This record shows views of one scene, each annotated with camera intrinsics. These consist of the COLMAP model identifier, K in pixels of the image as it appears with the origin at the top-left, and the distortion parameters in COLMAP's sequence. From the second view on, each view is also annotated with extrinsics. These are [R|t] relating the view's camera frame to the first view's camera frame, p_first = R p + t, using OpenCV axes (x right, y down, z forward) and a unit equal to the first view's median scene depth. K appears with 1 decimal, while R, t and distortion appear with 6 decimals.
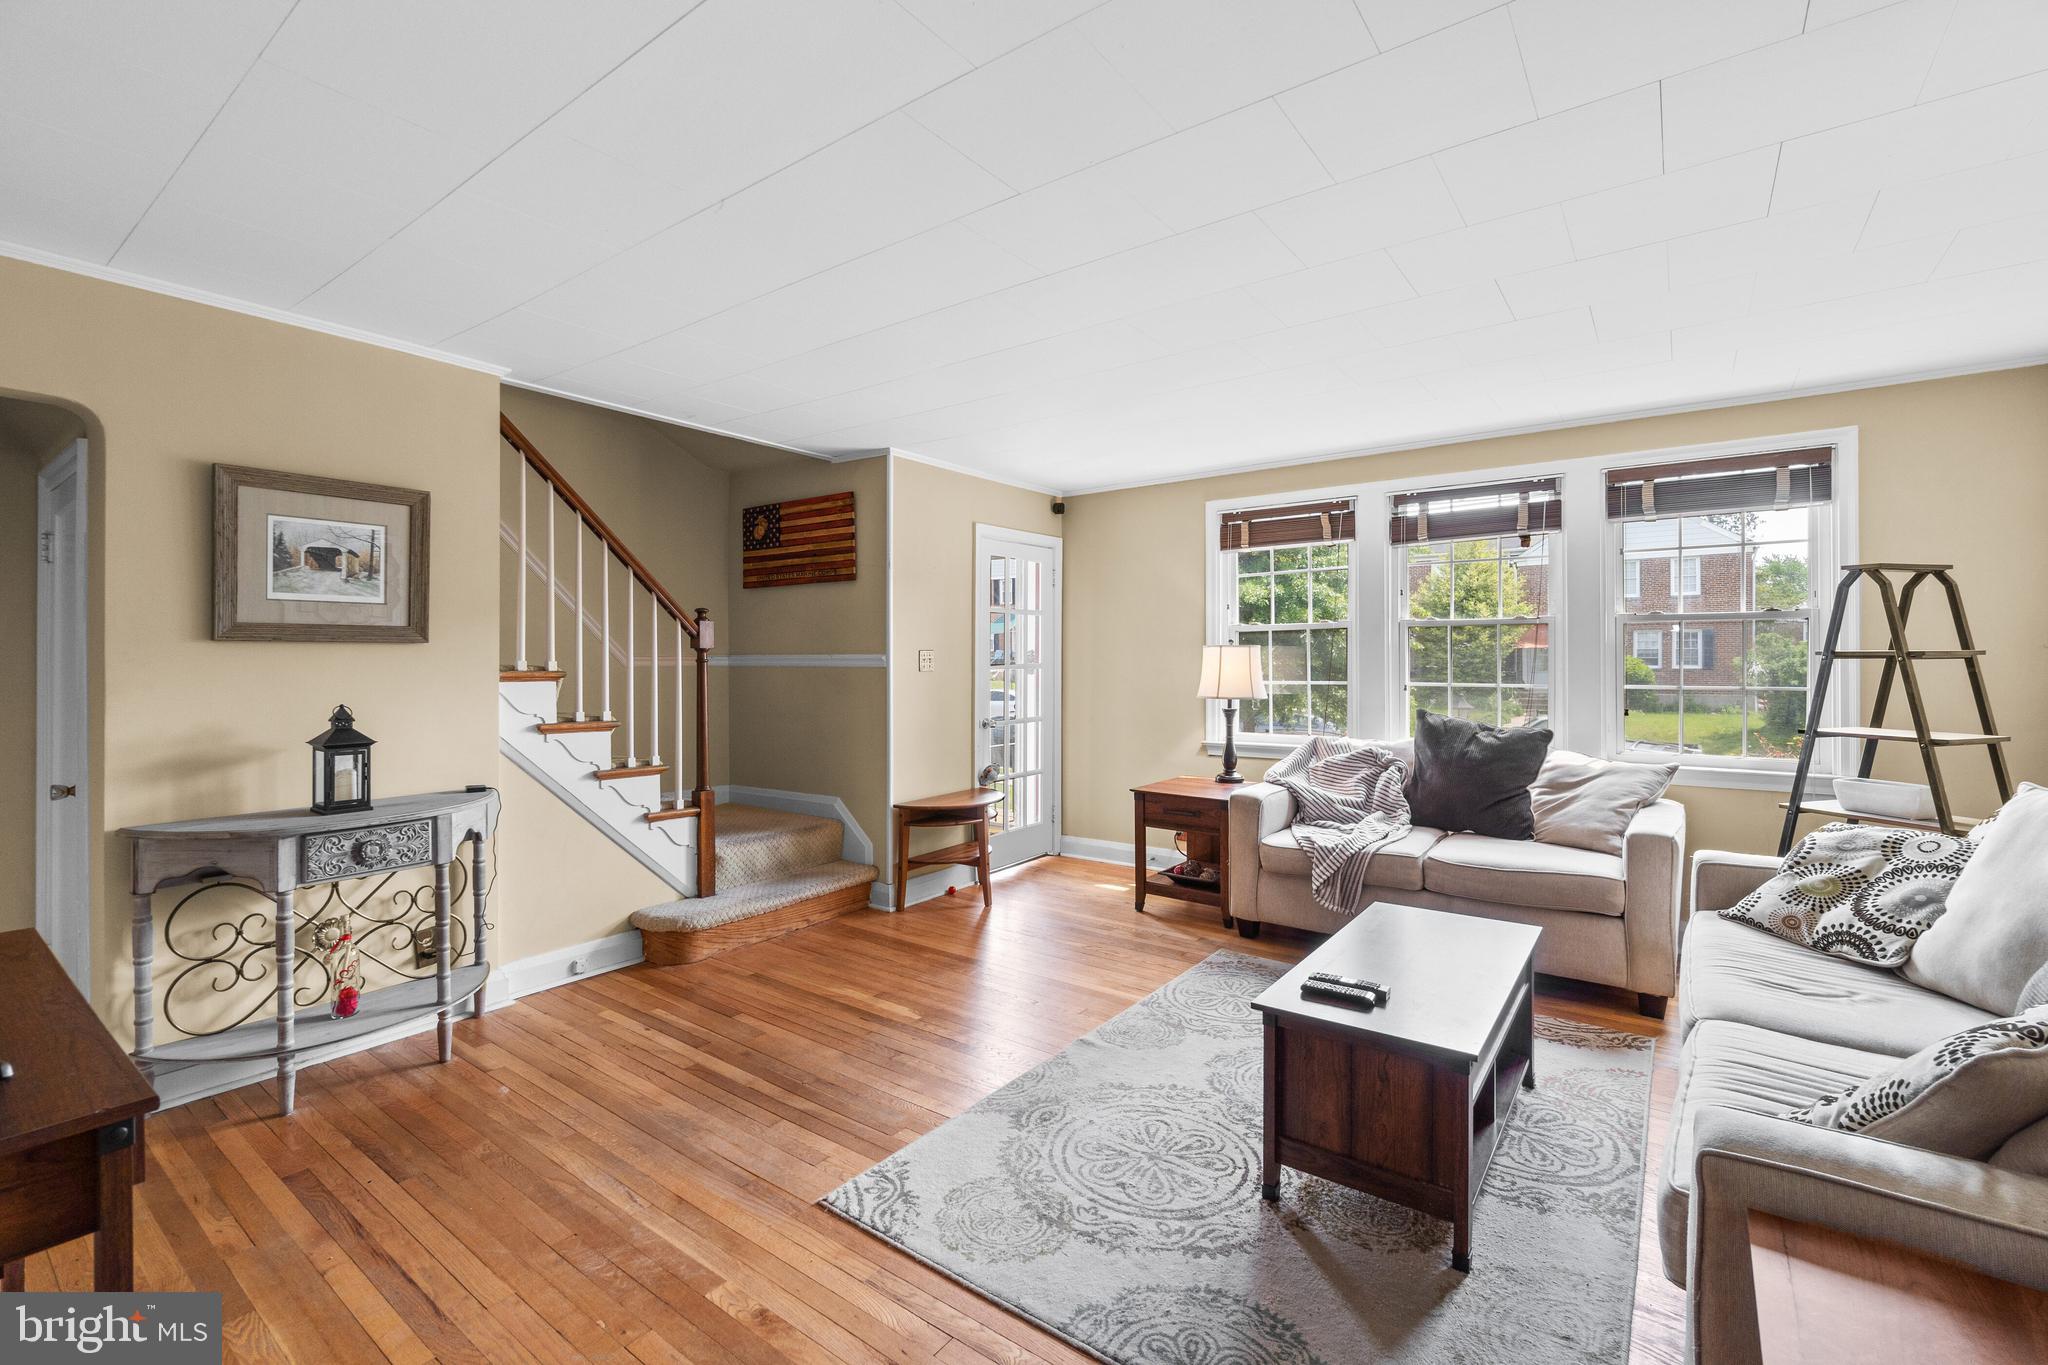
lens RADIAL K [[892.9, 0, 1022.1], [0, 892.9, 655.5], [0, 0, 1]] dist [0.002265, 0.000343]
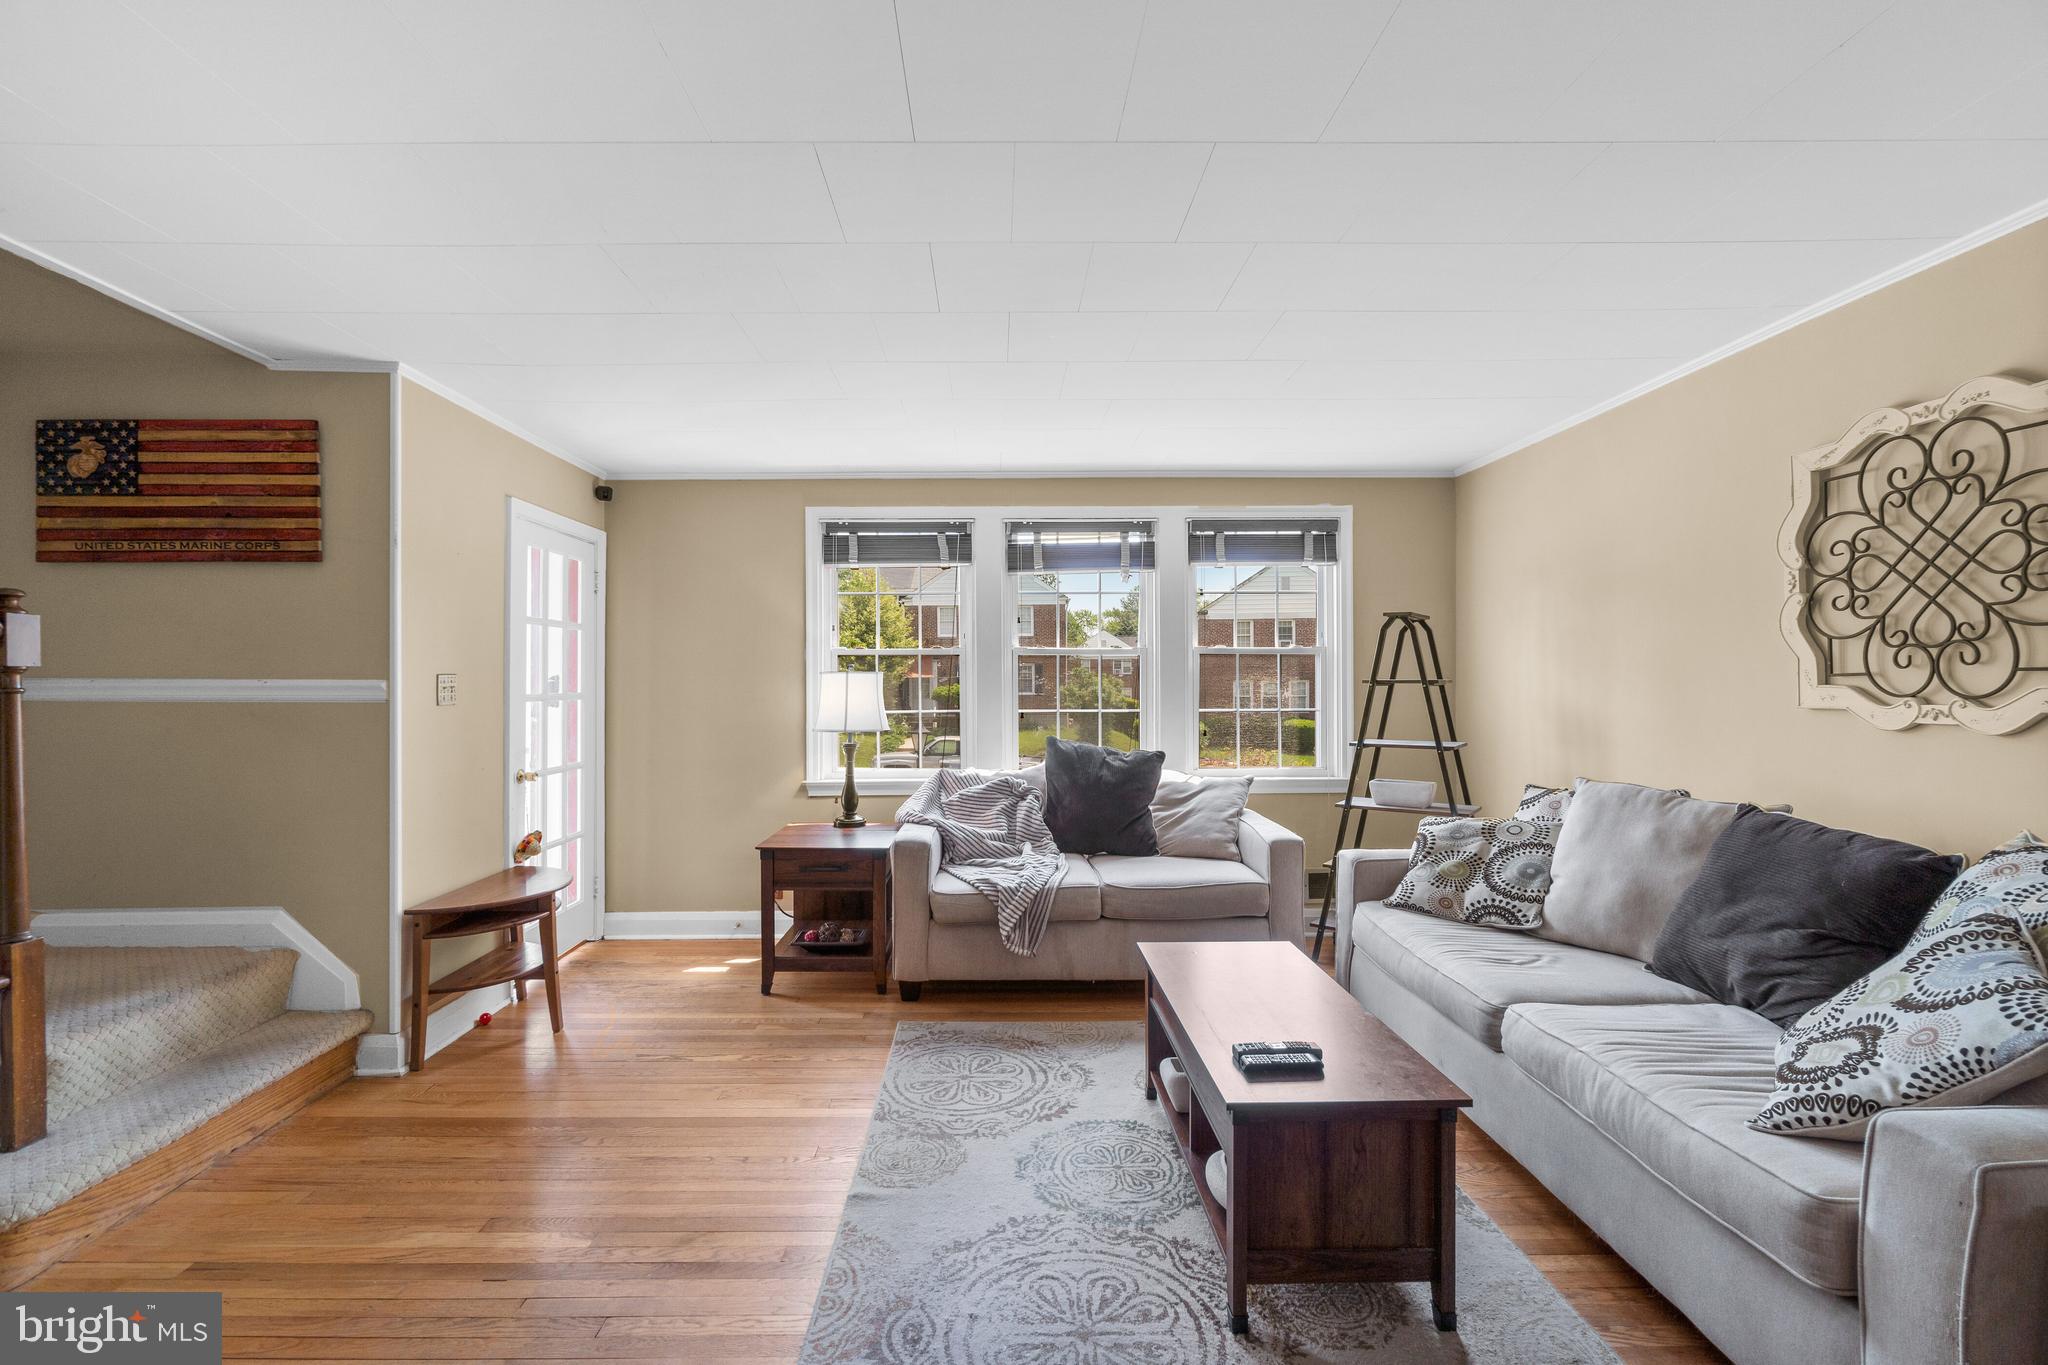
lens RADIAL K [[885.8, 0, 1005.0], [0, 885.8, 685.4], [0, 0, 1]] dist [-0.002596, 0.000146]
pose [[0.798364, 0.000191, 0.602175, -0.197766], [-0.000904, 0.999999, 0.000882, 0.001902], [-0.602174, -0.001249, 0.798364, 0.236510]]
